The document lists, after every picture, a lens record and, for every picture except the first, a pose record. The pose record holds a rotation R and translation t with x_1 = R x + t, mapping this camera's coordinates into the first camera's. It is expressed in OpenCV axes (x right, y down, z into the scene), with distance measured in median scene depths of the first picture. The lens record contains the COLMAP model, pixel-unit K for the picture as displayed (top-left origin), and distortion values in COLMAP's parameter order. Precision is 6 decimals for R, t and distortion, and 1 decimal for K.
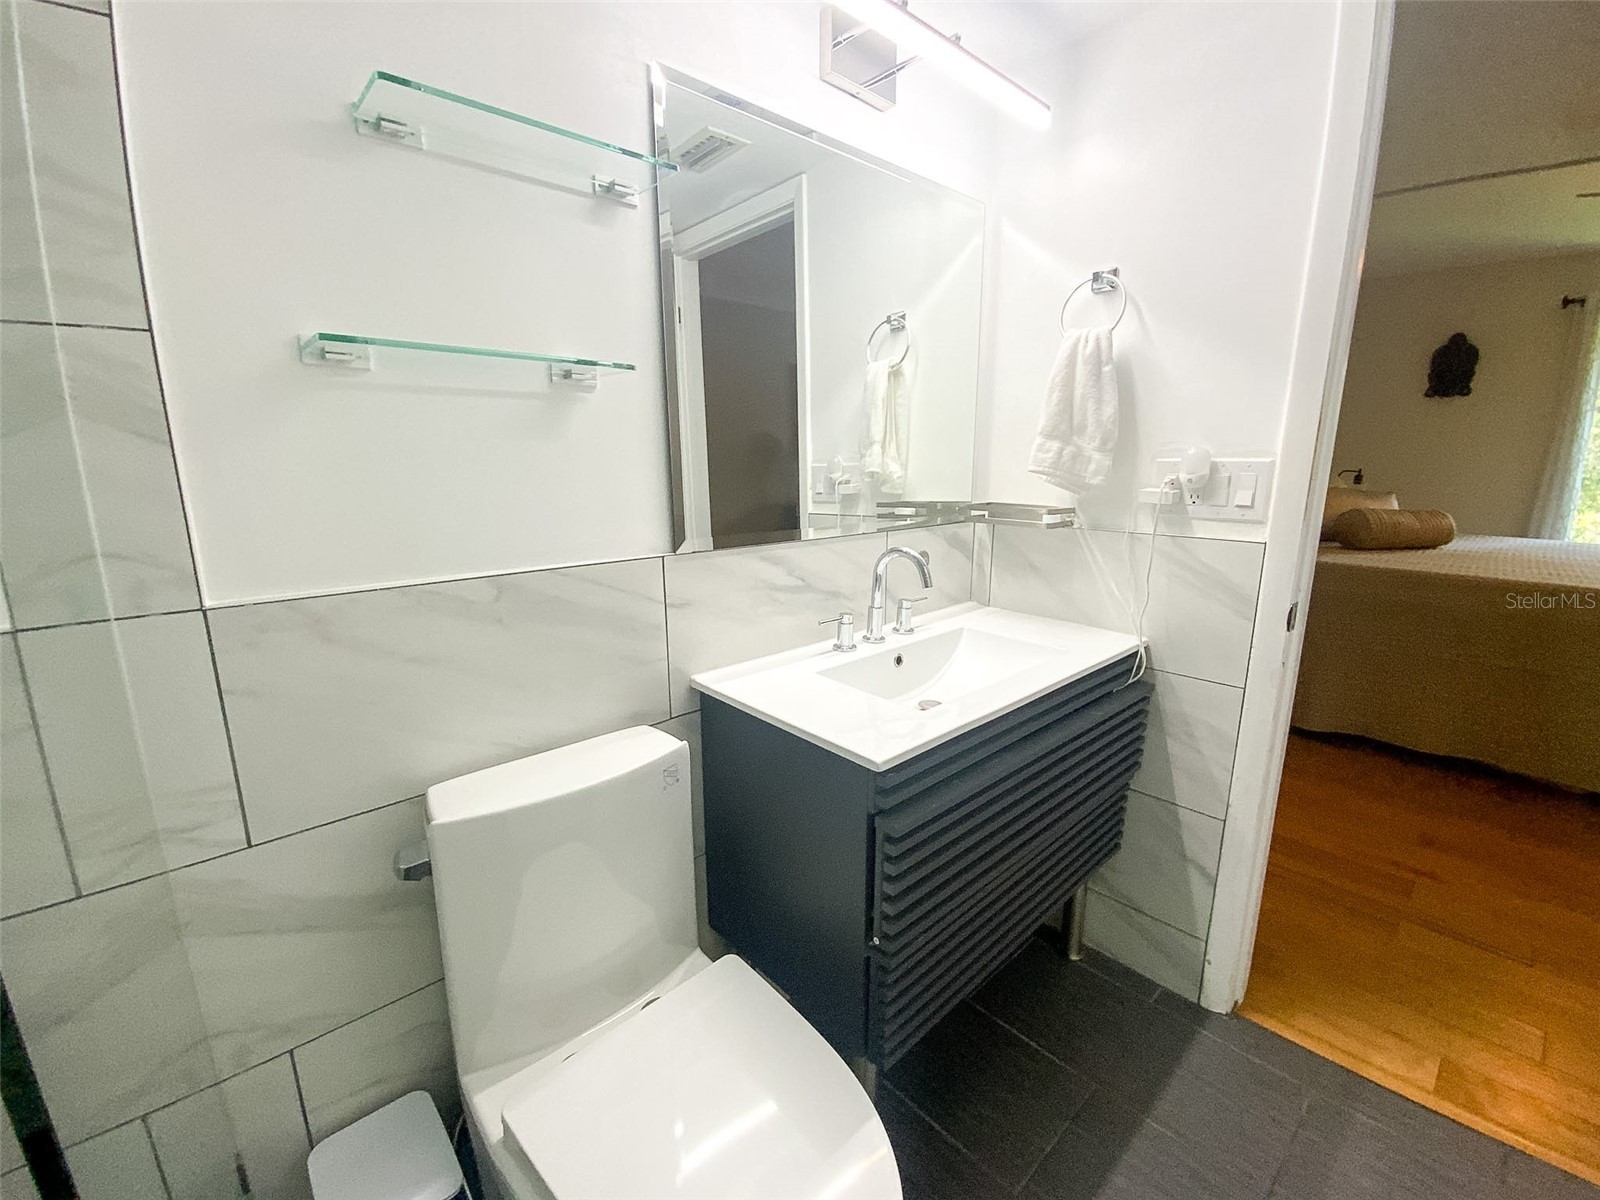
lens RADIAL K [[676.6, 0, 800.8], [0, 676.6, 608.0], [0, 0, 1]] dist [-0.000612, -0.000397]
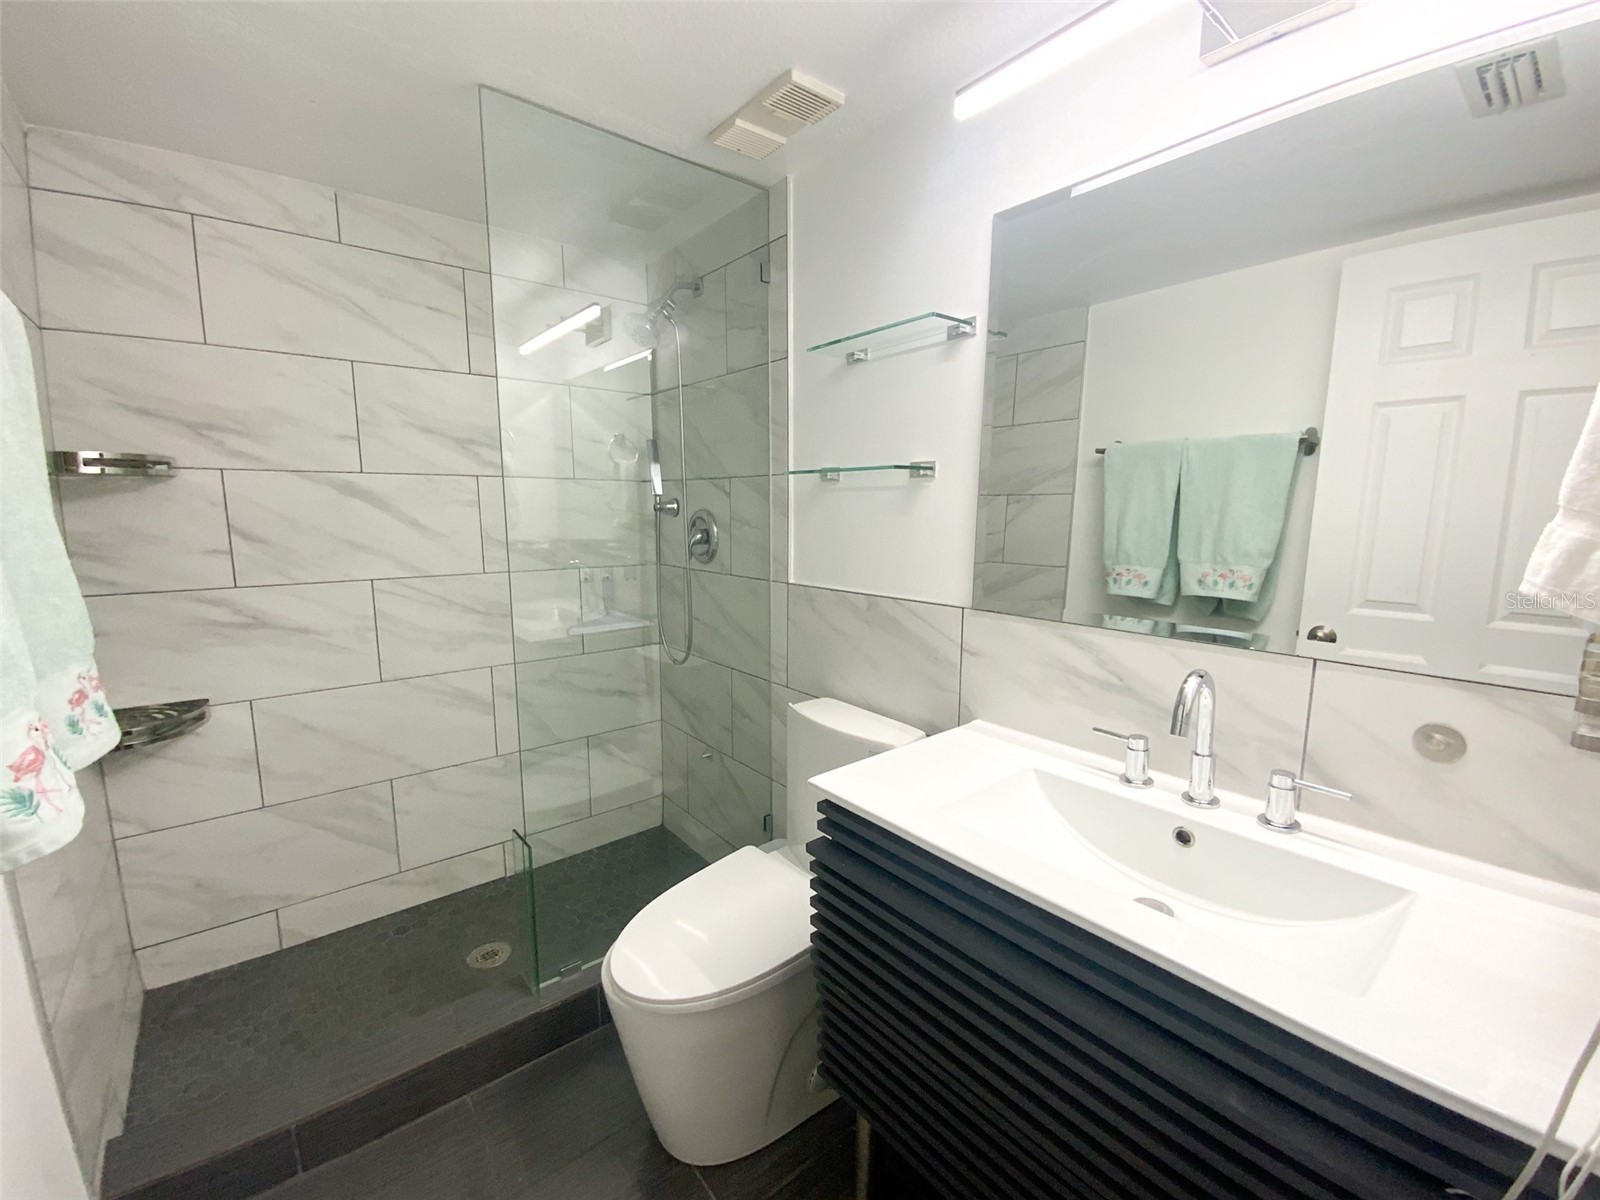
lens RADIAL K [[660.5, 0, 801.8], [0, 660.5, 608.6], [0, 0, 1]] dist [0.008256, -0.013275]
pose [[-0.058839, 0.160352, -0.985305, 1.024238], [-0.217172, 0.961319, 0.169418, -0.224082], [0.974358, 0.223949, -0.021739, 0.777916]]
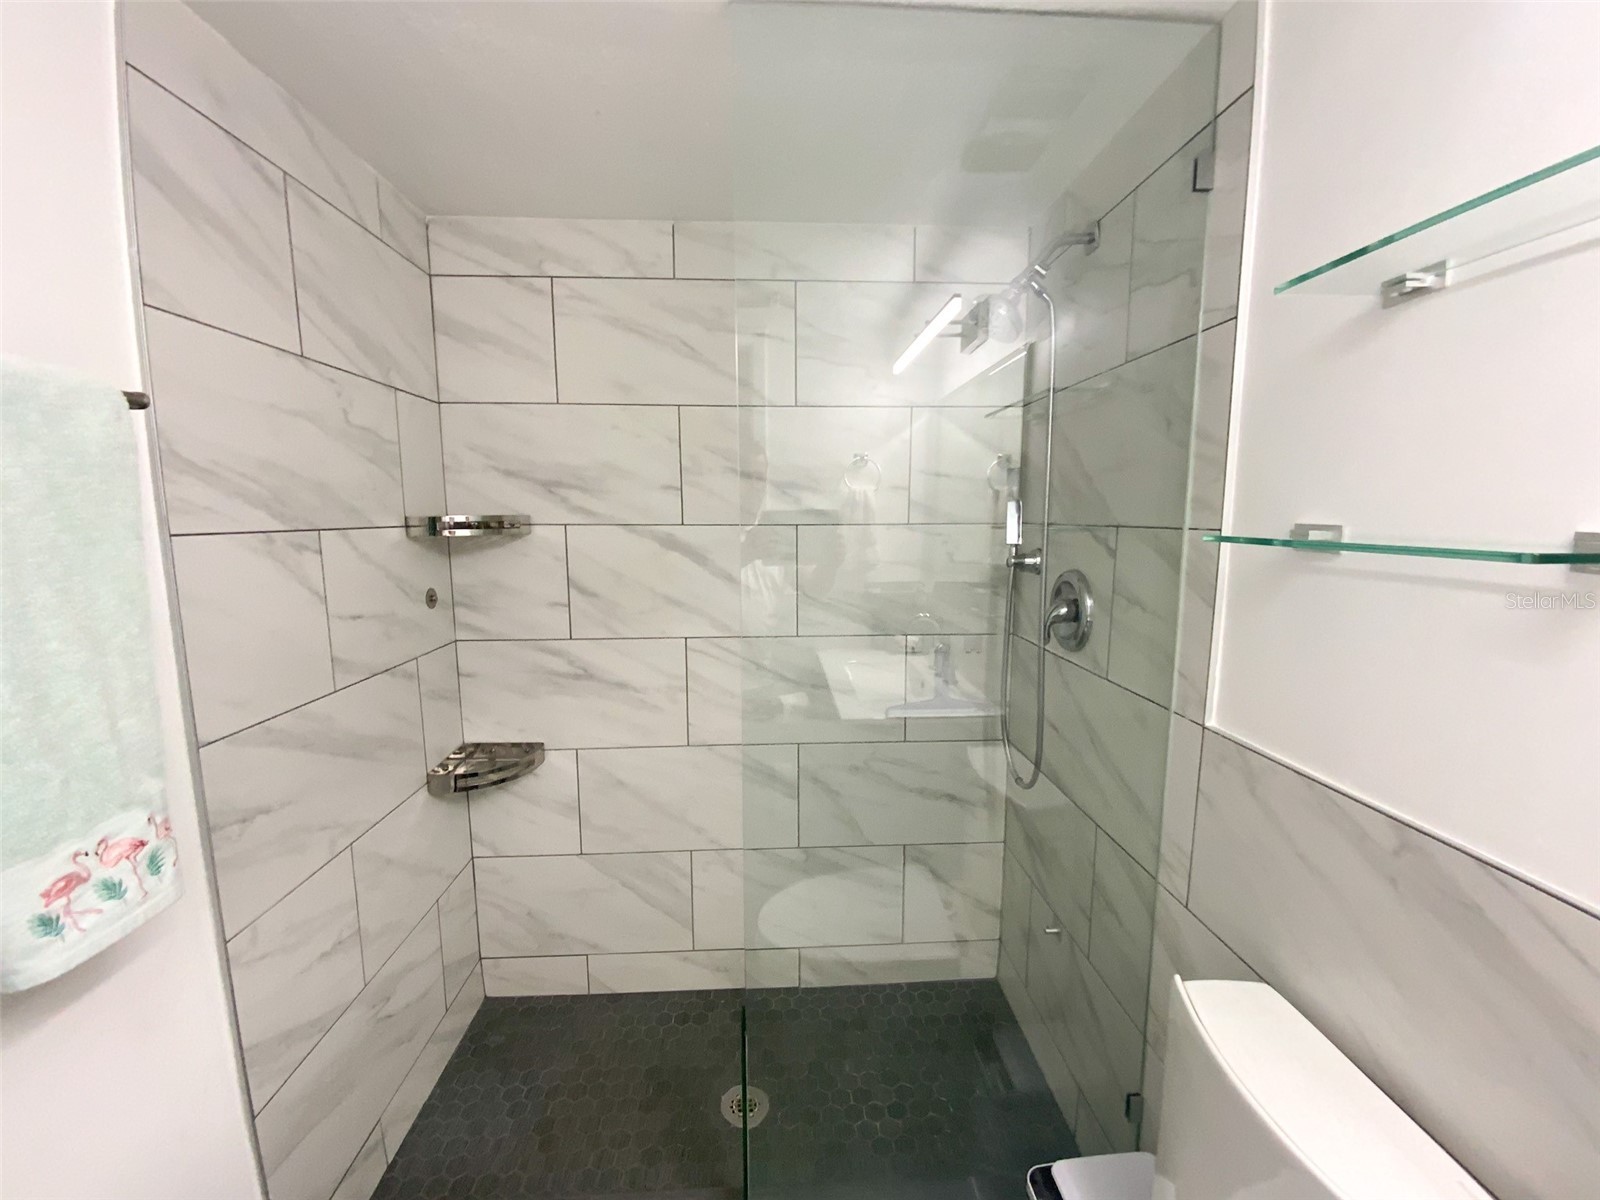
lens RADIAL K [[660.5, 0, 799.4], [0, 660.5, 609.3], [0, 0, 1]] dist [0.008256, -0.013275]
pose [[-0.628215, 0.116292, -0.769300, 0.412775], [-0.158979, 0.948718, 0.273238, -0.311781], [0.761624, 0.293955, -0.577511, 0.747638]]
